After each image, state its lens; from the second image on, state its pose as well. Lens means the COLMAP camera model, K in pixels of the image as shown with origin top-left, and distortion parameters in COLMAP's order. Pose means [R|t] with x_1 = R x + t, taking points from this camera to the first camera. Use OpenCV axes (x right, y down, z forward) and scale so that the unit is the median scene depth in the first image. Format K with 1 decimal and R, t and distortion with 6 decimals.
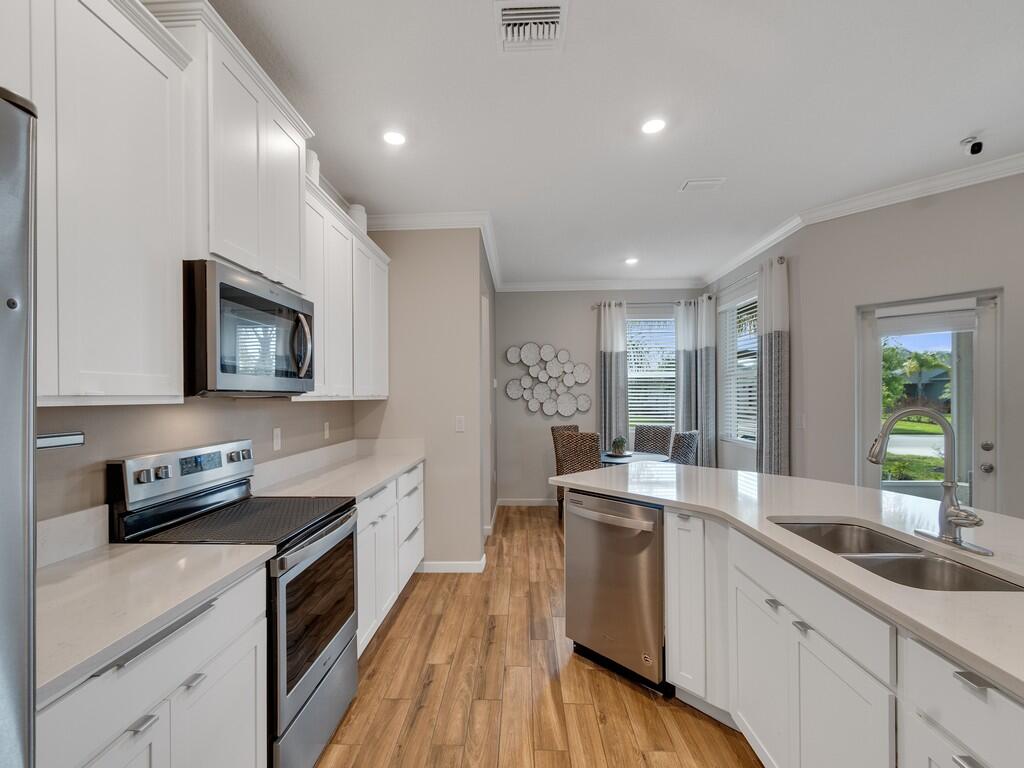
lens RADIAL K [[460.3, 0, 497.2], [0, 460.3, 402.9], [0, 0, 1]] dist [0.001837, -0.001774]
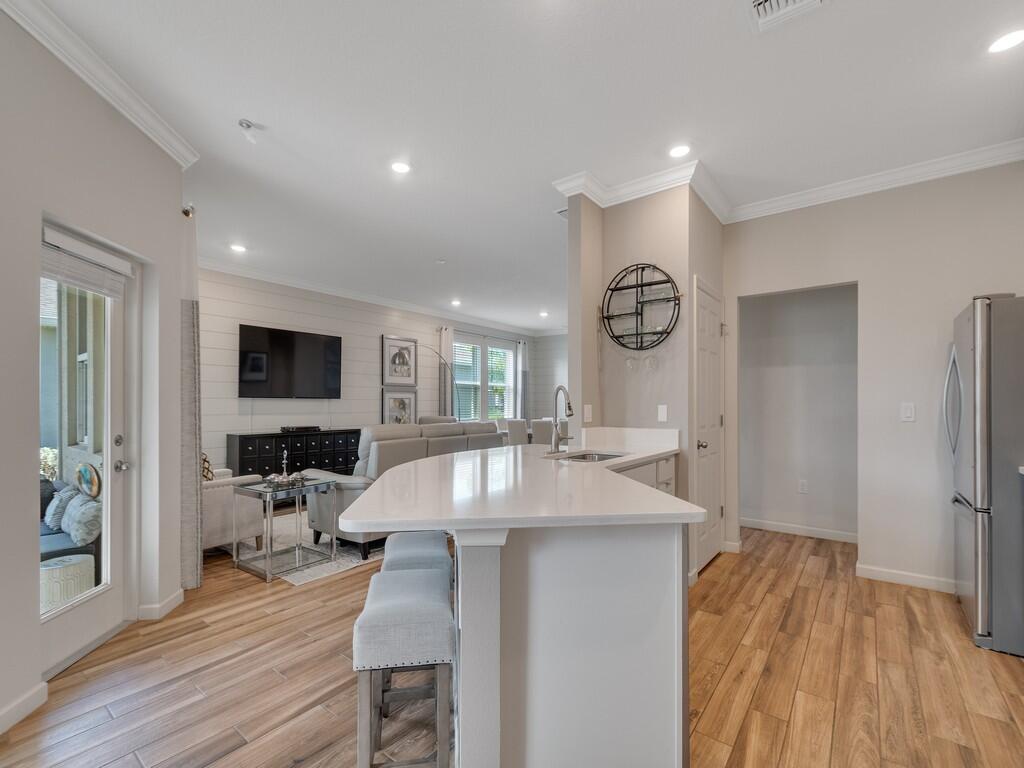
lens RADIAL K [[460.3, 0, 497.2], [0, 460.3, 402.9], [0, 0, 1]] dist [0.001837, -0.001774]
pose [[-0.814737, 0.012197, 0.579702, 0.002638], [0.015485, 0.999880, 0.000725, 0.018896], [-0.579623, 0.009567, -0.814828, 0.690877]]
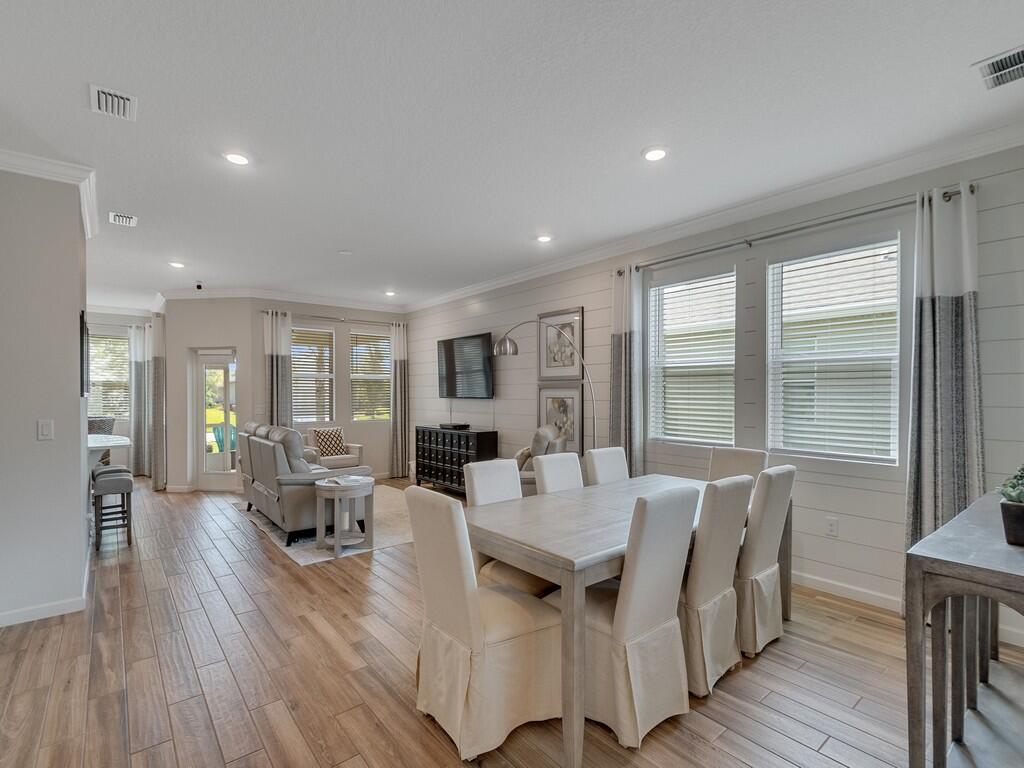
lens RADIAL K [[488.5, 0, 508.6], [0, 488.5, 398.4], [0, 0, 1]] dist [0.001830, 0.000497]
pose [[0.737182, -0.001080, 0.675694, 0.239136], [0.005639, 0.999974, -0.004554, 0.008540], [-0.675671, 0.007167, 0.737169, -0.817739]]
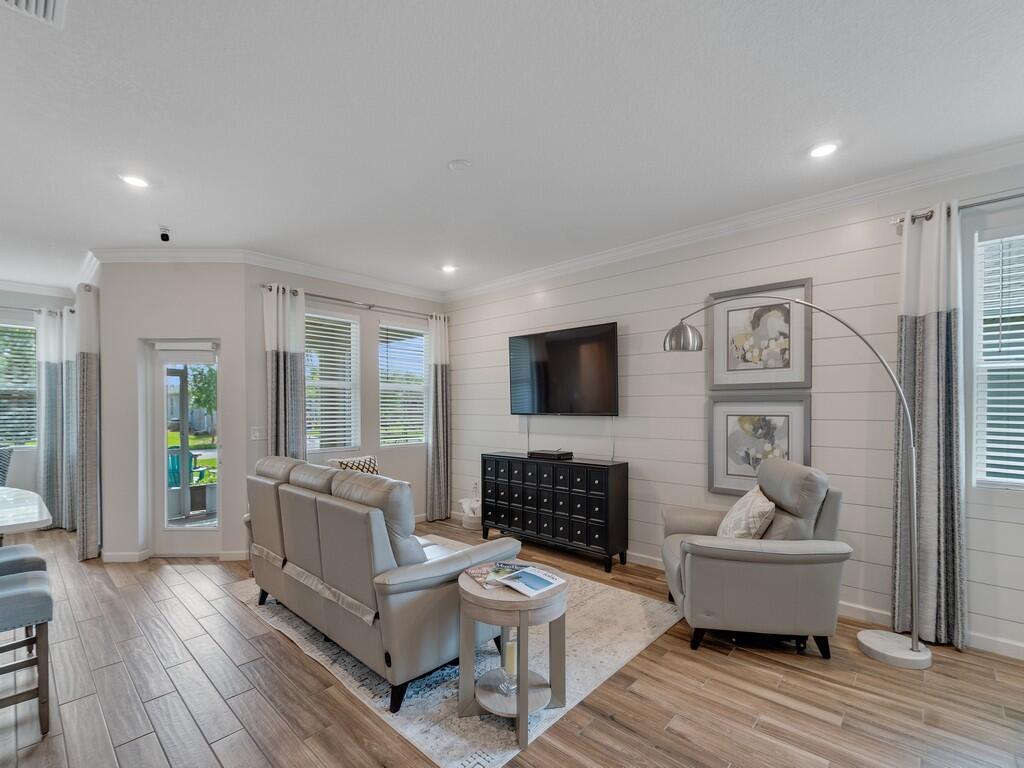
lens RADIAL K [[462.6, 0, 503.8], [0, 462.6, 410.2], [0, 0, 1]] dist [0.000904, -0.000599]
pose [[0.640166, -0.000044, 0.768237, 0.274422], [0.007919, 0.999947, -0.006542, -0.002064], [-0.768196, 0.010272, 0.640132, -0.319481]]
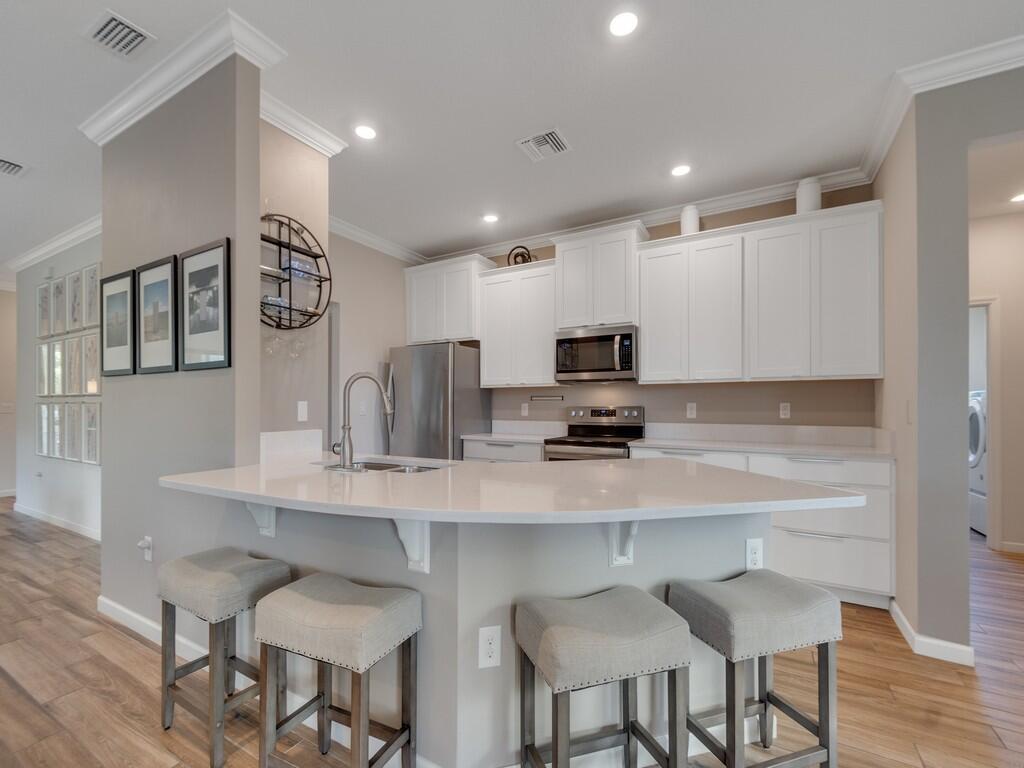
lens RADIAL K [[443.7, 0, 507.6], [0, 443.7, 403.3], [0, 0, 1]] dist [0.001081, 0.000166]
pose [[-0.446607, 0.004634, -0.894718, 0.480154], [-0.008581, 0.999918, 0.009463, 0.021186], [0.894689, 0.011904, -0.446531, 0.498526]]
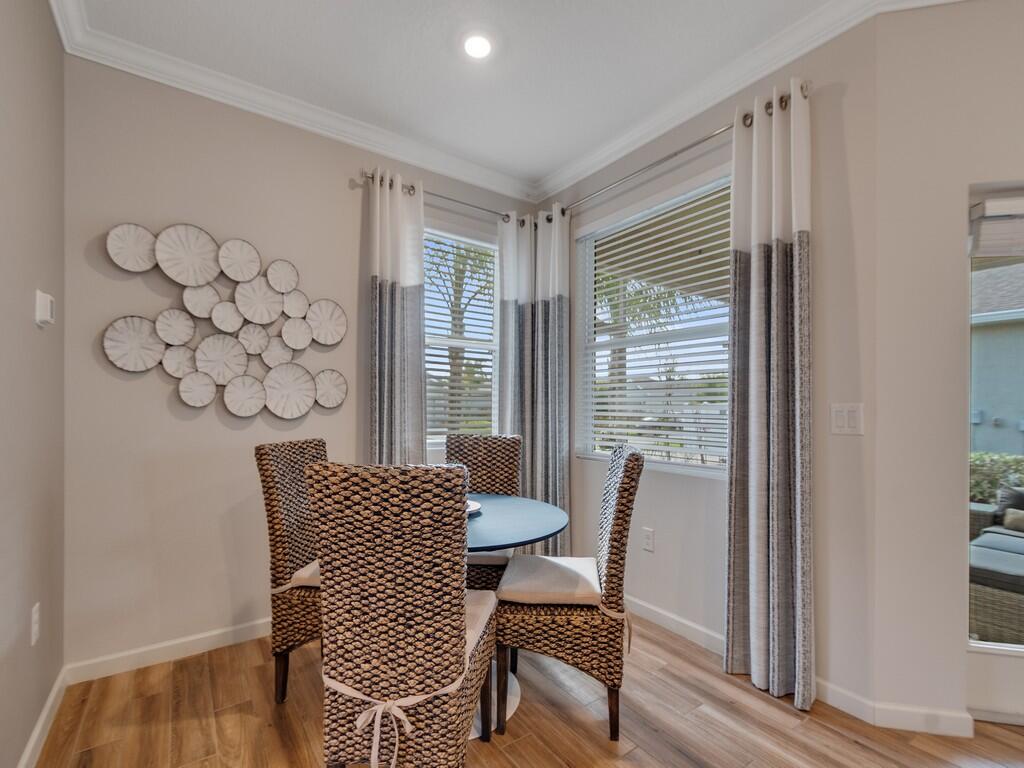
lens RADIAL K [[454.5, 0, 499.1], [0, 454.5, 408.6], [0, 0, 1]] dist [0.003809, -0.000678]
pose [[0.788179, 0.010186, 0.615362, 0.046262], [-0.004744, 0.999934, -0.010475, 0.023578], [-0.615428, 0.005337, 0.788175, 0.564081]]
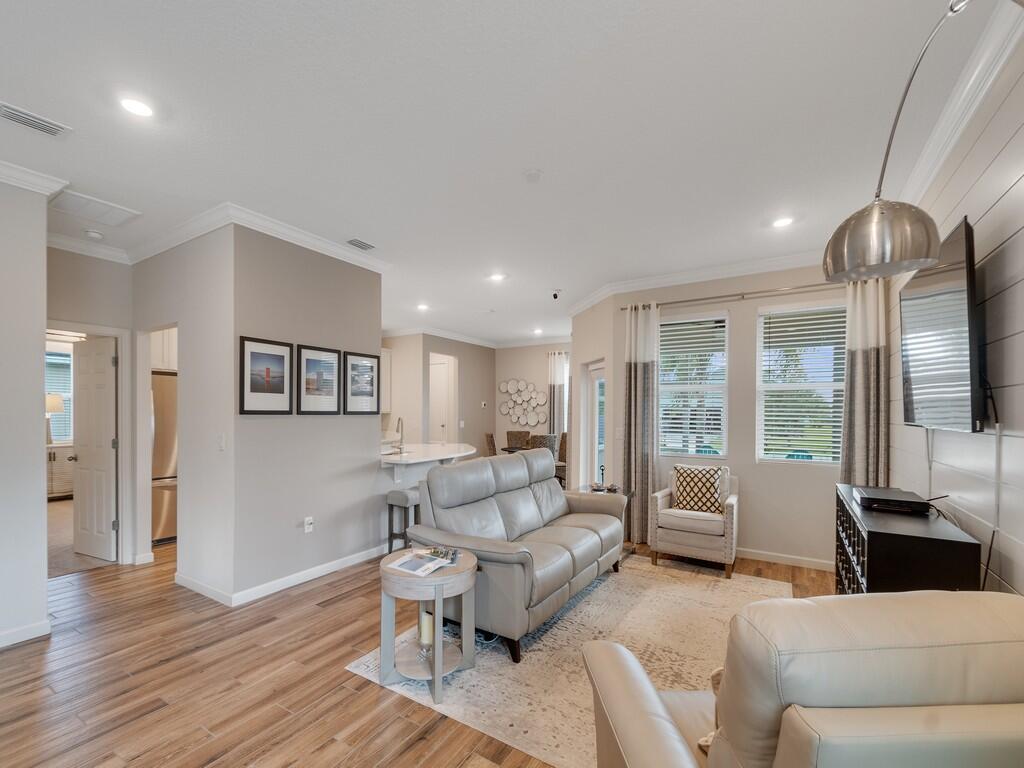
lens RADIAL K [[454.3, 0, 491.9], [0, 454.3, 415.0], [0, 0, 1]] dist [0.000895, 0.000085]
pose [[0.867599, 0.013306, -0.497086, 0.819654], [-0.016847, 0.999855, -0.002641, -0.001464], [0.496978, 0.010666, 0.867697, -0.418646]]
